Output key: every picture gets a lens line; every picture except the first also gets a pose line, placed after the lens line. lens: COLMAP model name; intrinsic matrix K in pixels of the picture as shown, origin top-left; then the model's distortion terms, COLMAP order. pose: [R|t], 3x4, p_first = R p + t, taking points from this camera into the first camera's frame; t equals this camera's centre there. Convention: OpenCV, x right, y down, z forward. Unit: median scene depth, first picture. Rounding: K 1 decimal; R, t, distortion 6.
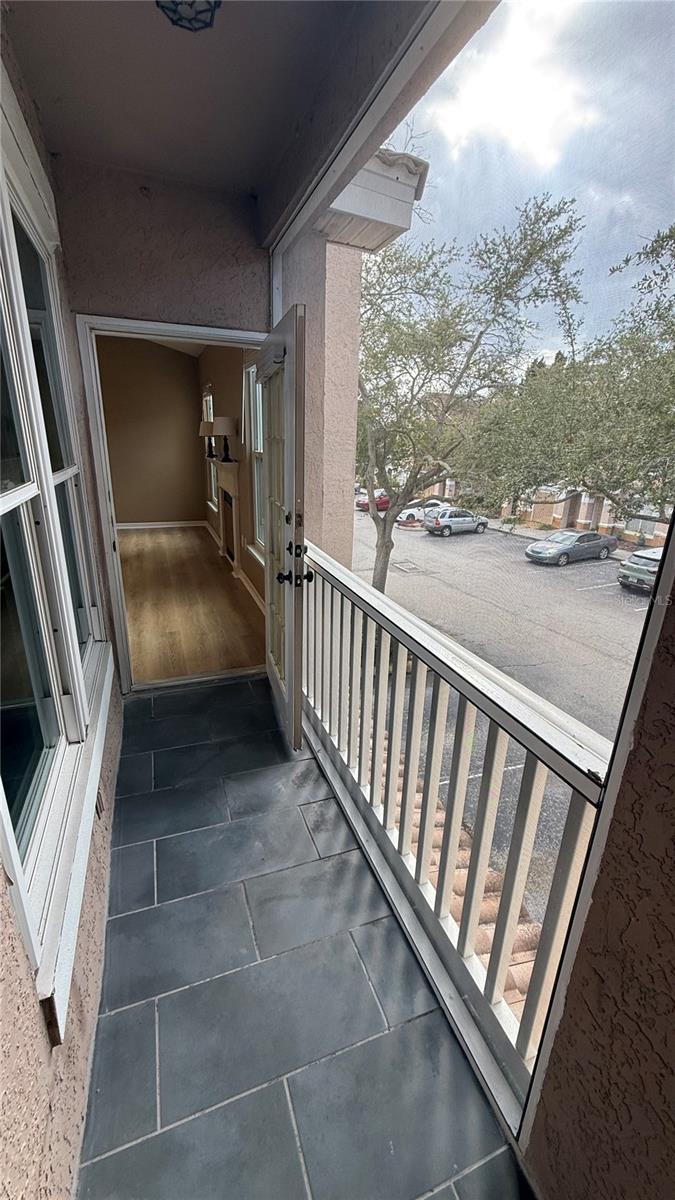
lens RADIAL K [[475.4, 0, 337.2], [0, 475.4, 596.2], [0, 0, 1]] dist [-0.000724, 0.000183]
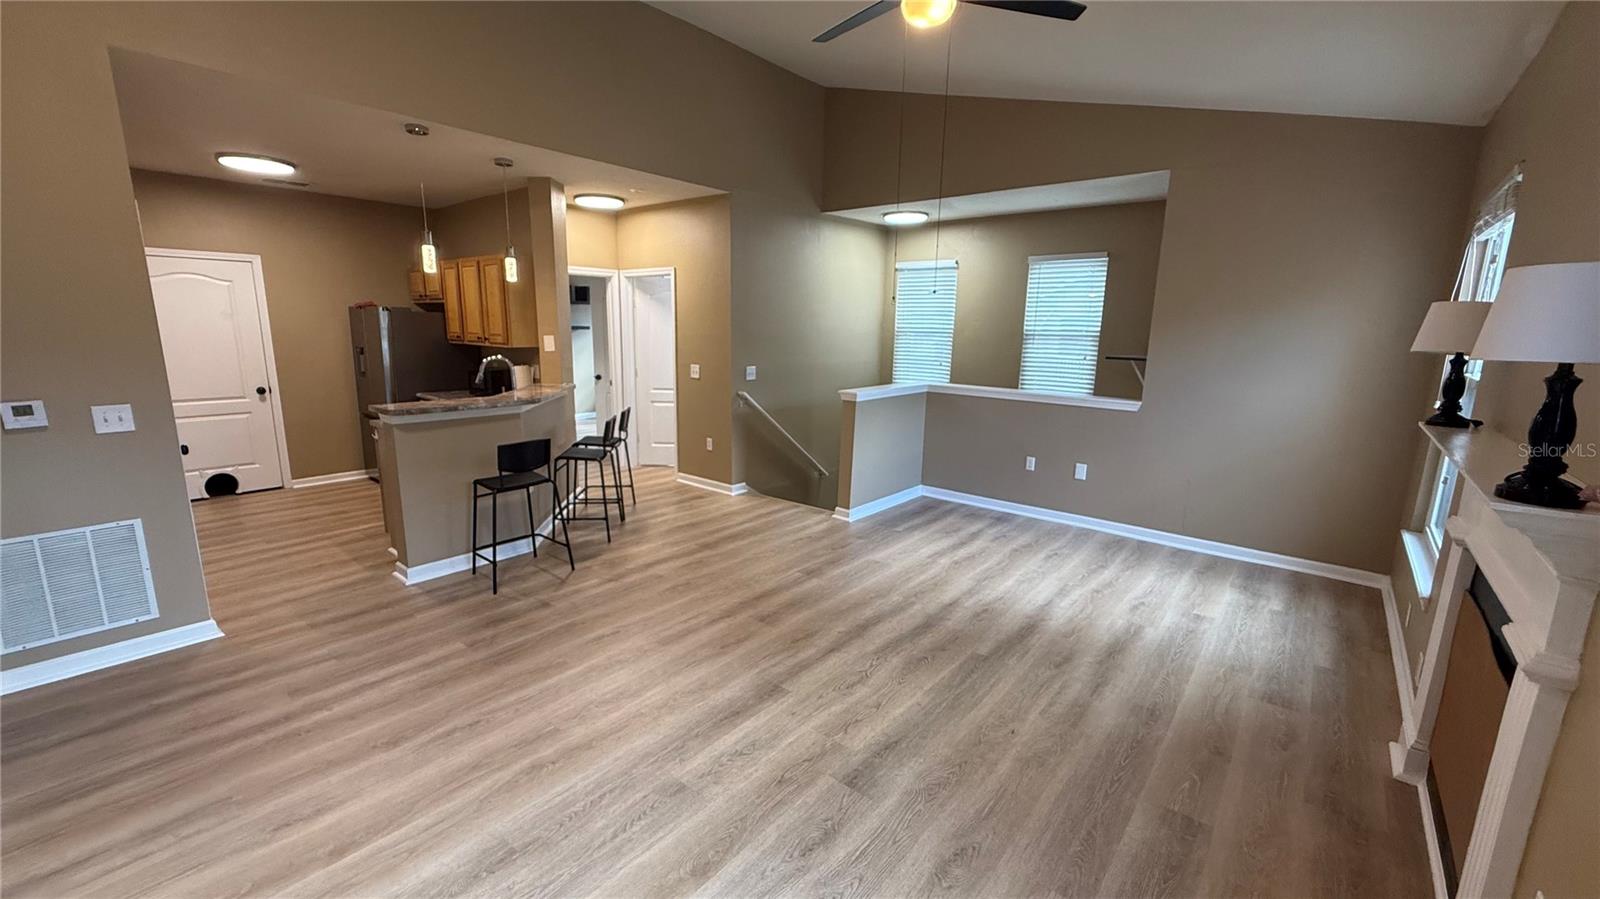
lens RADIAL K [[633.9, 0, 793.1], [0, 633.9, 452.1], [0, 0, 1]] dist [-0.000724, 0.000183]
pose [[0.484019, 0.148006, -0.862450, -0.131572], [-0.277761, 0.960608, 0.008967, -0.177942], [0.829804, 0.235215, 0.506063, 0.509828]]
